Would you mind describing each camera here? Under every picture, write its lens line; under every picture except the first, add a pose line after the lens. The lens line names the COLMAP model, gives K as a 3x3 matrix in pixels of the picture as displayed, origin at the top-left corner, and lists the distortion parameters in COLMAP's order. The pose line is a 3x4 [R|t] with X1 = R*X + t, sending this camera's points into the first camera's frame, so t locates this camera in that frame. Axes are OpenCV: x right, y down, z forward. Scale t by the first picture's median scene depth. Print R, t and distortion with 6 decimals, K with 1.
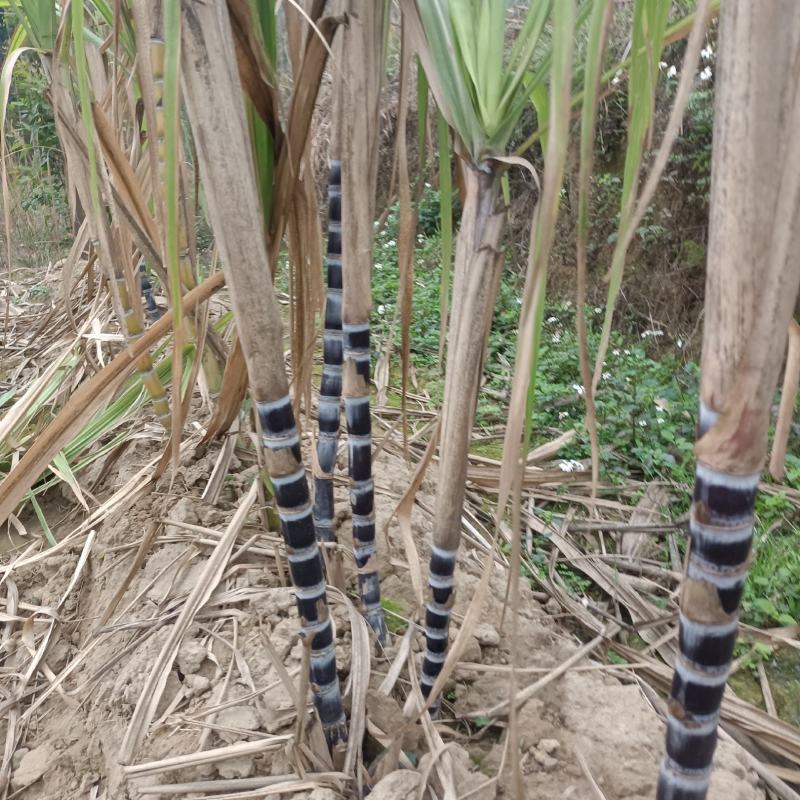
lens RADIAL K [[858.8, 0, 416.2], [0, 858.8, 460.8], [0, 0, 1]] dist [0.275061, -0.296141]
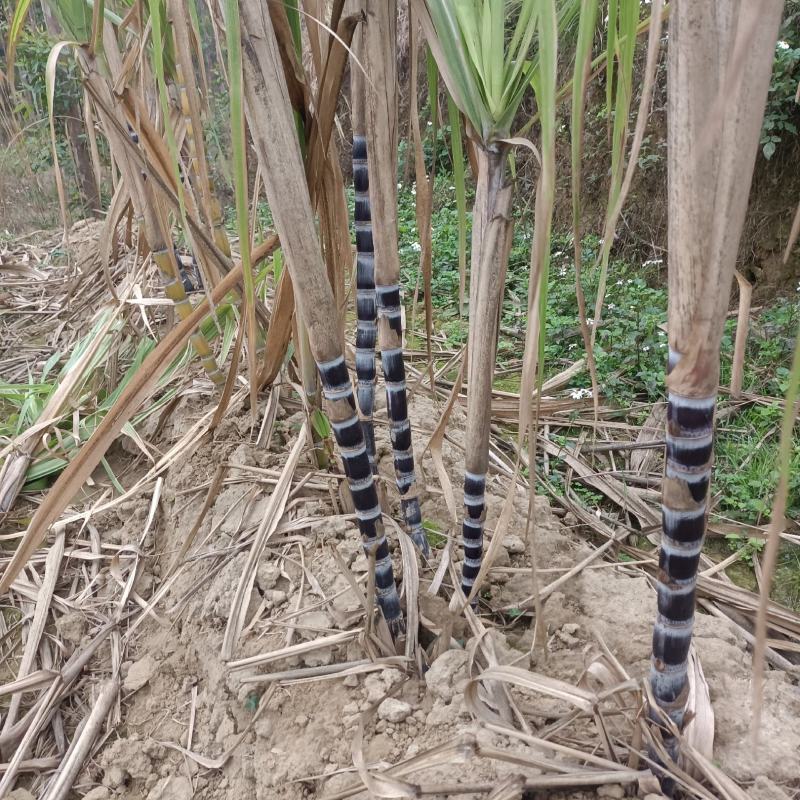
lens RADIAL K [[858.8, 0, 416.2], [0, 858.8, 460.8], [0, 0, 1]] dist [0.275061, -0.296141]
pose [[0.997790, -0.063611, -0.019189, -0.019720], [0.064887, 0.995036, 0.075456, -0.008020], [0.014294, -0.076534, 0.996965, -0.146050]]
